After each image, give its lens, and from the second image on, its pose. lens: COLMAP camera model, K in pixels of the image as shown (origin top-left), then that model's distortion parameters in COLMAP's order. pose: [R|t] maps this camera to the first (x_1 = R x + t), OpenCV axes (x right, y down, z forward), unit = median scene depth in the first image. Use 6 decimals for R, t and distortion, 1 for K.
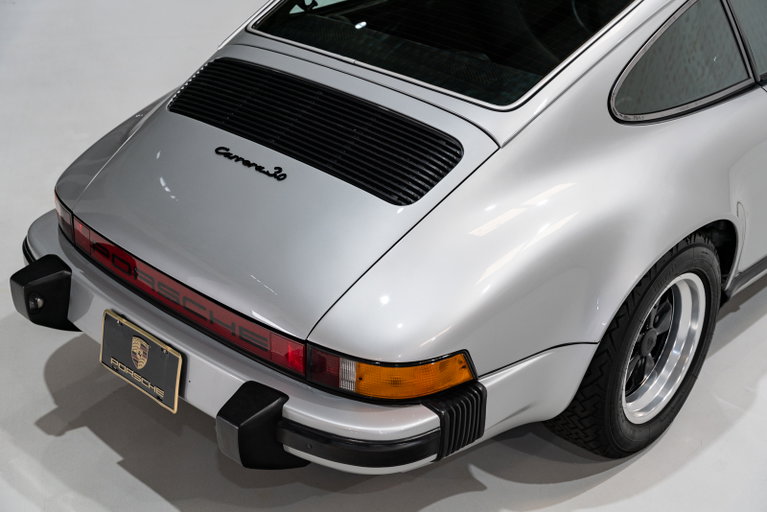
lens RADIAL K [[1068.5, 0, 383.5], [0, 1068.5, 256.0], [0, 0, 1]] dist [0.016518, 0.067206]
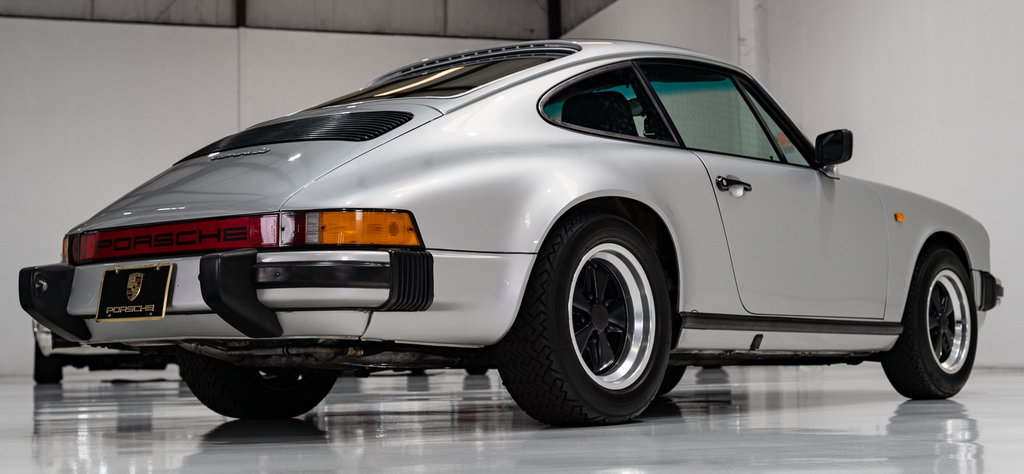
lens RADIAL K [[1488.4, 0, 512.0], [0, 1488.4, 237.0], [0, 0, 1]] dist [0.012755, 0.063263]
pose [[0.998302, -0.036451, 0.045443, 0.100448], [0.055098, 0.844119, -0.533317, 0.902615], [-0.018920, 0.534915, 0.844694, -0.364196]]
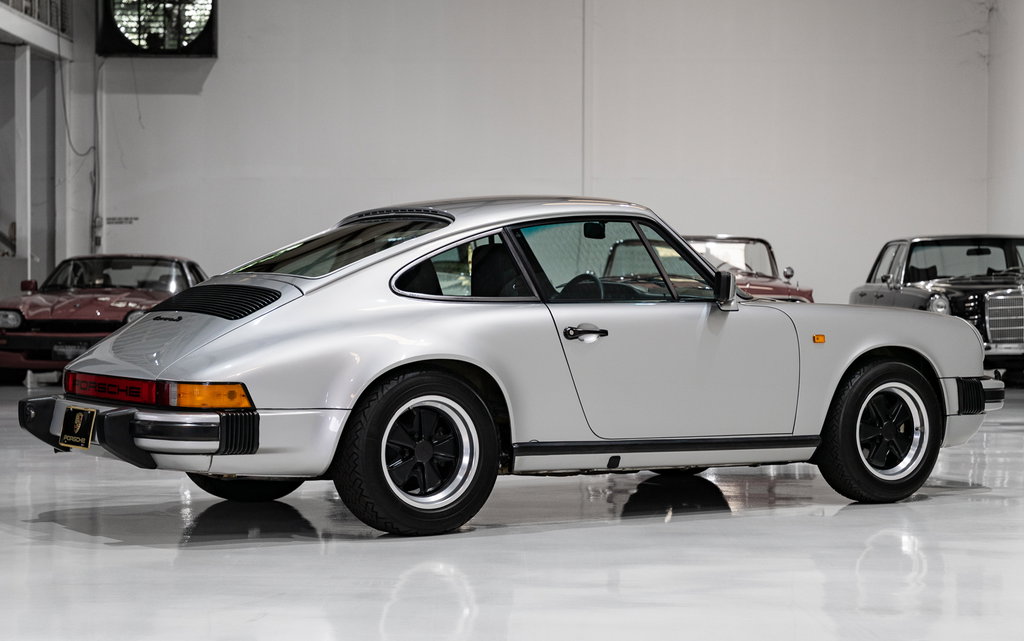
lens RADIAL K [[2061.7, 0, 512.0], [0, 2061.7, 320.5], [0, 0, 1]] dist [0.062950, 0.384564]
pose [[0.966952, -0.014410, -0.254551, 1.160749], [-0.103025, 0.891176, -0.441804, 1.229443], [0.233216, 0.453428, 0.860240, -1.532595]]
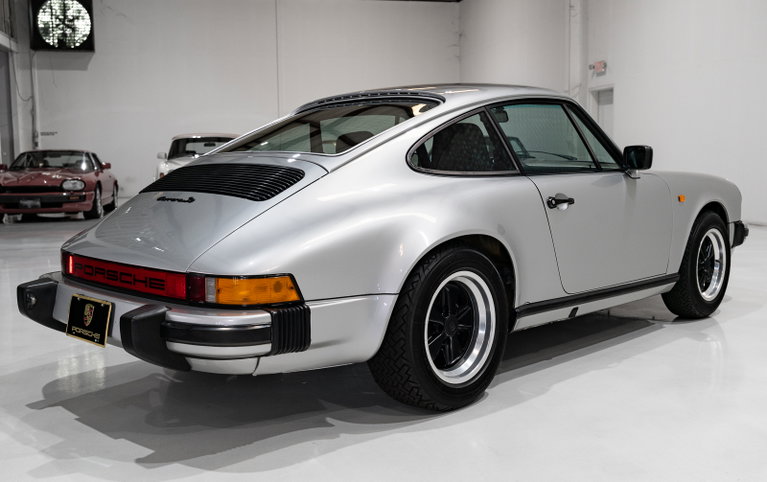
lens RADIAL K [[784.2, 0, 372.3], [0, 784.2, 238.2], [0, 0, 1]] dist [0.020634, -0.001593]
pose [[0.998434, -0.030655, -0.046795, 0.214436], [0.010616, 0.925121, -0.379524, 0.405740], [0.054925, 0.378433, 0.923998, -0.018883]]
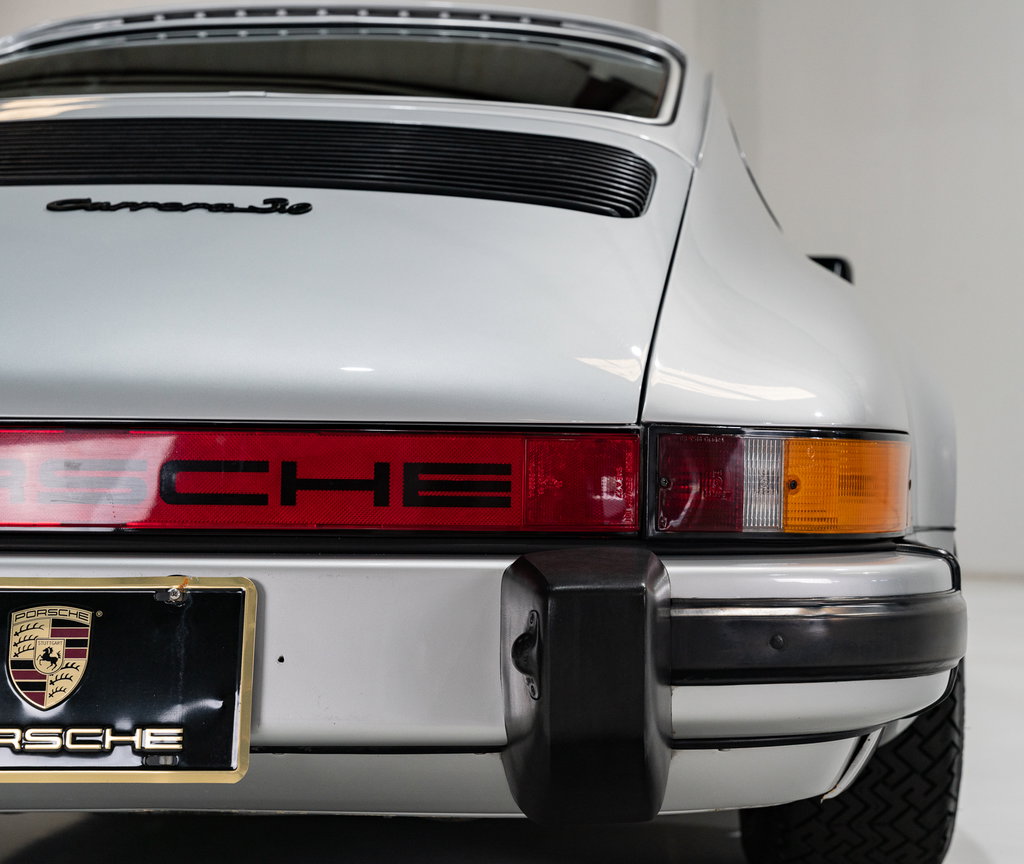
lens RADIAL K [[1691.7, 0, 512.1], [0, 1691.7, 500.7], [0, 0, 1]] dist [0.229872, -0.012081]
pose [[0.772969, -0.035782, 0.633434, -0.439195], [0.311568, 0.891132, -0.329862, 0.258707], [-0.552670, 0.452331, 0.699966, 0.543781]]
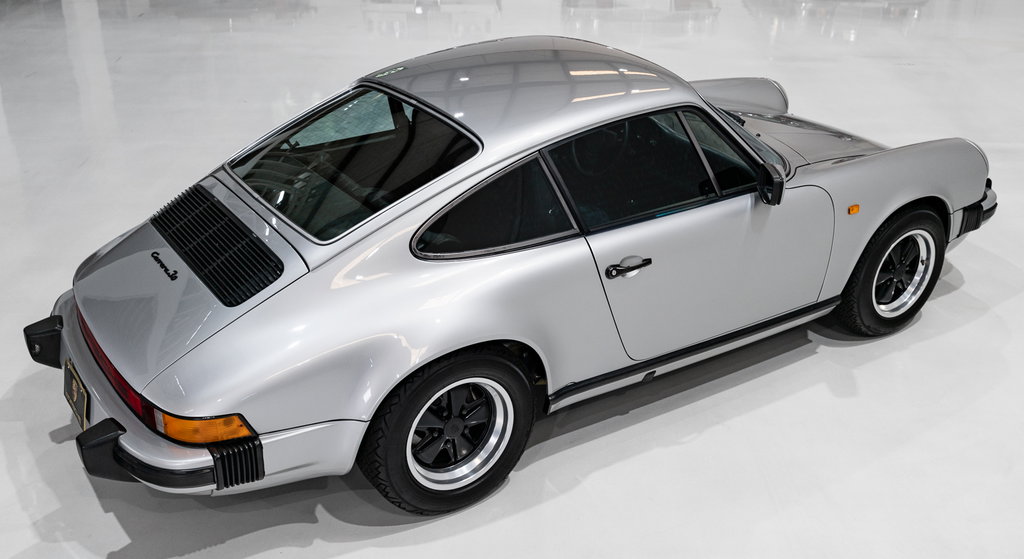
lens RADIAL K [[1050.5, 0, 513.0], [0, 1050.5, 264.3], [0, 0, 1]] dist [0.012796, -0.002023]
pose [[0.969559, 0.087124, -0.228834, 0.649192], [-0.098814, 0.994297, -0.040112, -0.079247], [0.224035, 0.061503, 0.972639, -0.256297]]
